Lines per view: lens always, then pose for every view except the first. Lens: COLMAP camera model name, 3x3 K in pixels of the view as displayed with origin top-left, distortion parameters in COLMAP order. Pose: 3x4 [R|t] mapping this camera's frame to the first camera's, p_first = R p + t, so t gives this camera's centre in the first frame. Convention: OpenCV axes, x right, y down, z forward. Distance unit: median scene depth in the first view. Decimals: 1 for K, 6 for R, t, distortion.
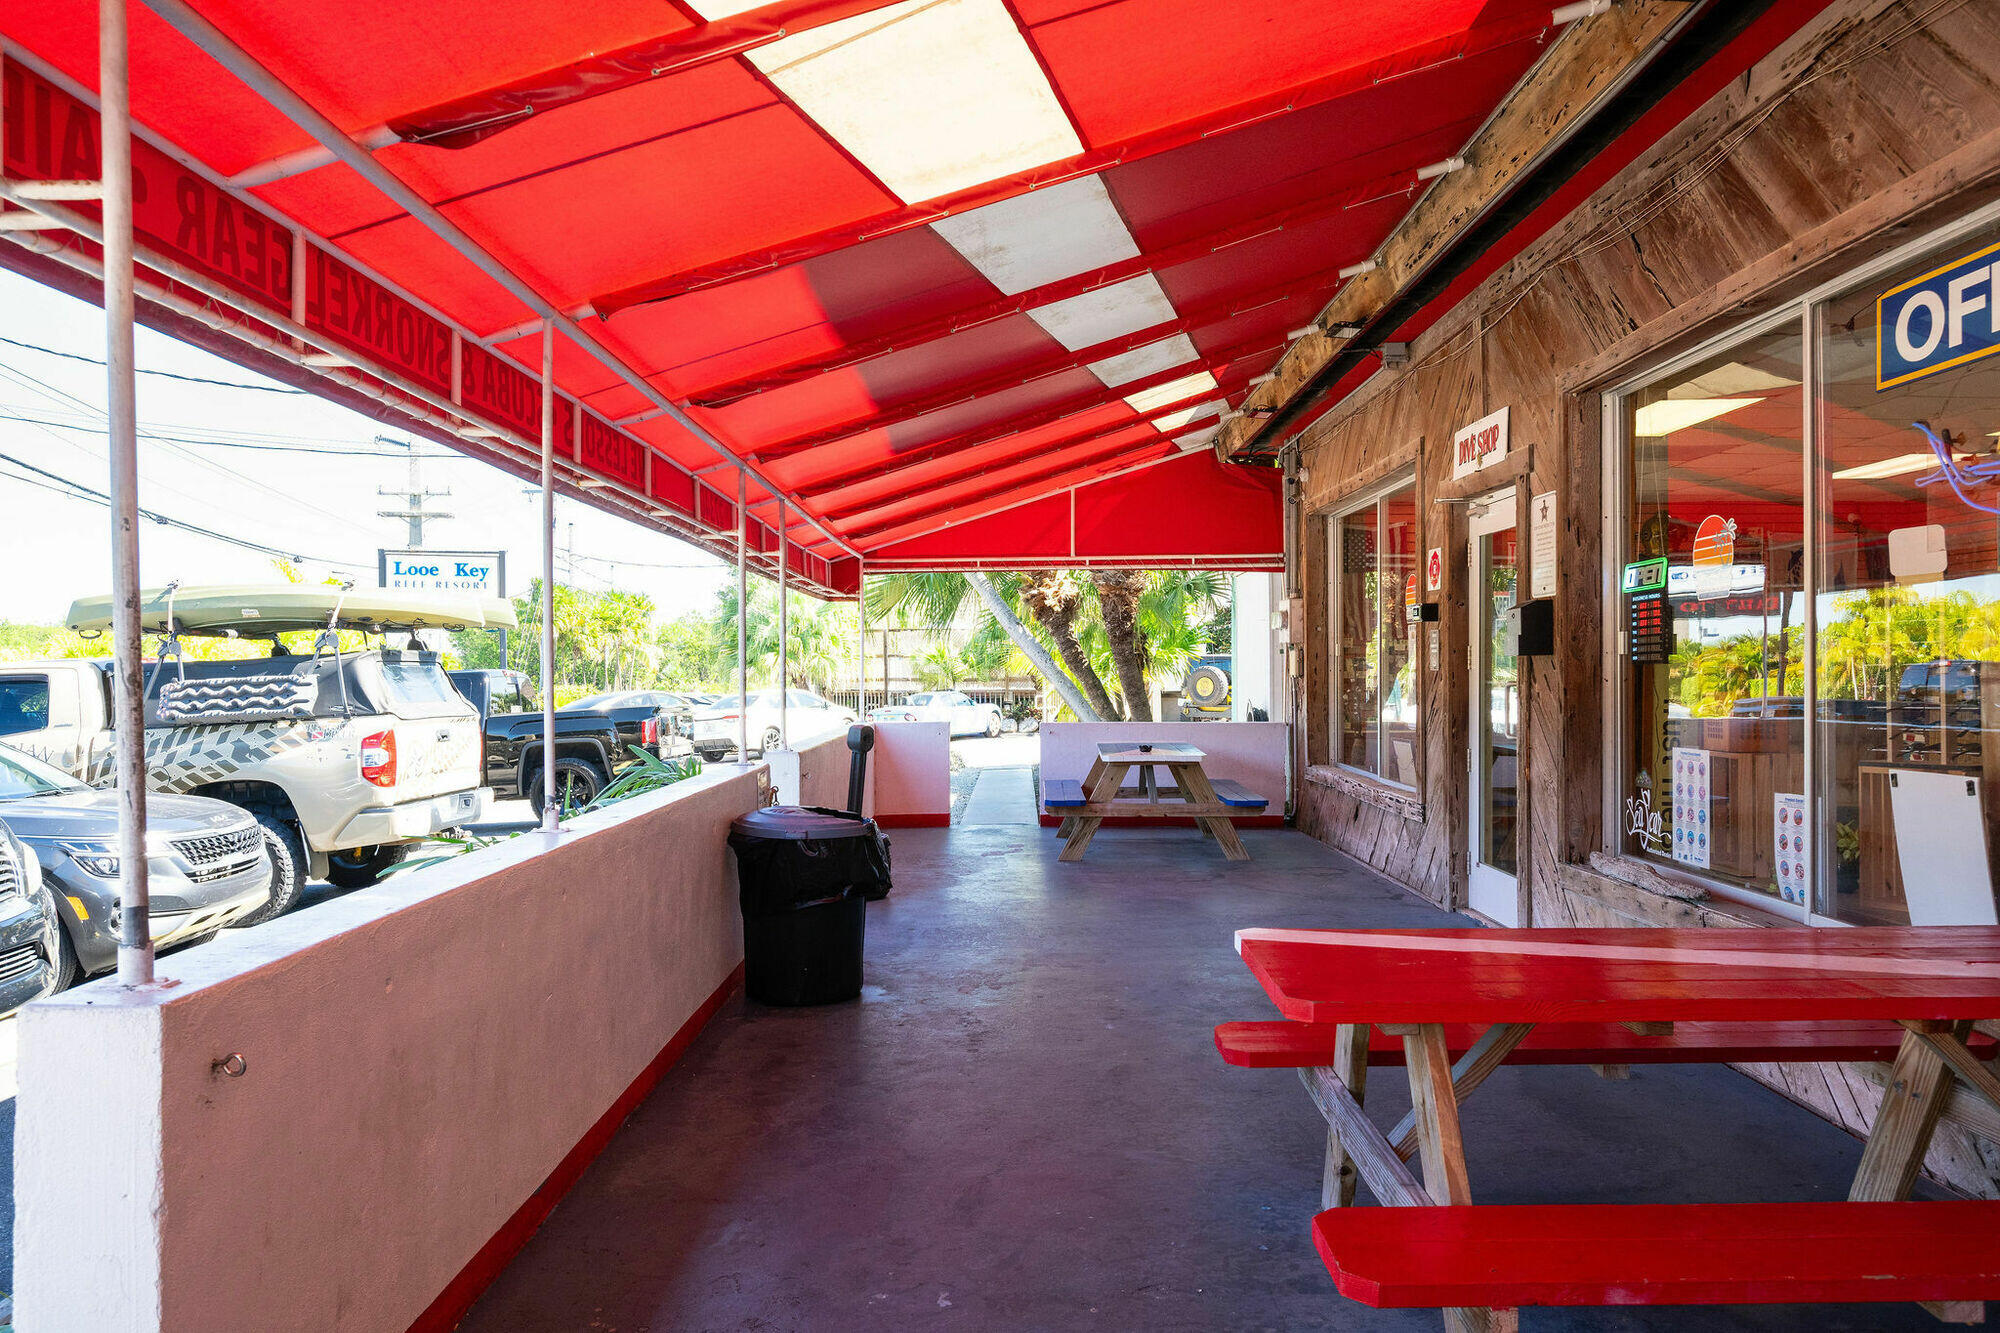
lens RADIAL K [[1392.6, 0, 999.3], [0, 1392.6, 670.9], [0, 0, 1]] dist [-0.001942, -0.001622]
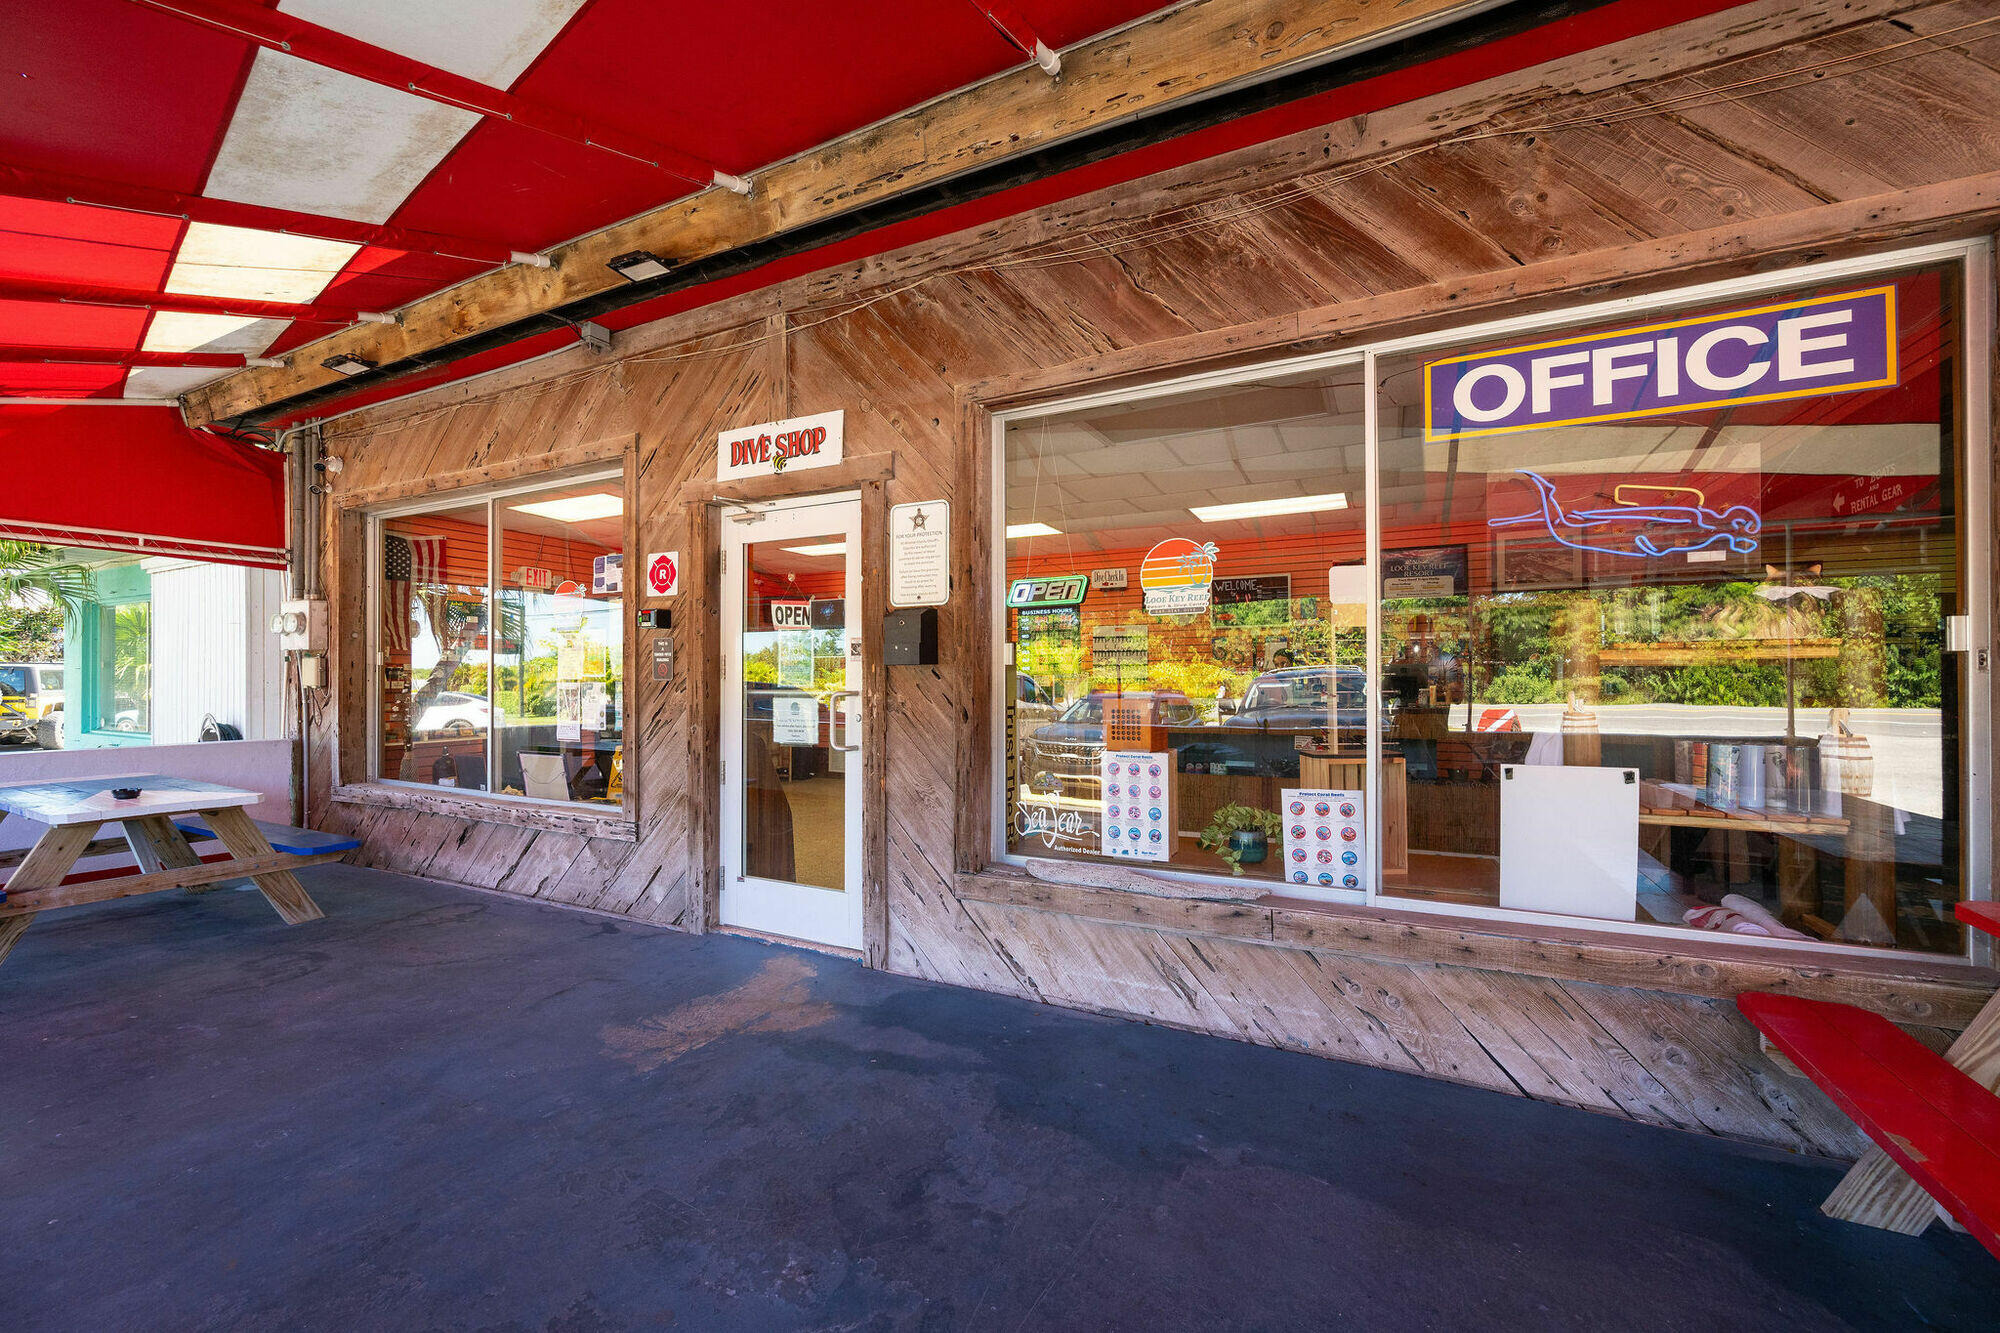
lens RADIAL K [[782.7, 0, 1001.2], [0, 782.7, 677.2], [0, 0, 1]] dist [-0.002061, 0.000061]
pose [[0.438979, 0.008007, 0.898461, -0.068849], [-0.000858, 0.999964, -0.008492, 0.002040], [-0.898497, 0.002957, 0.438970, 0.581975]]
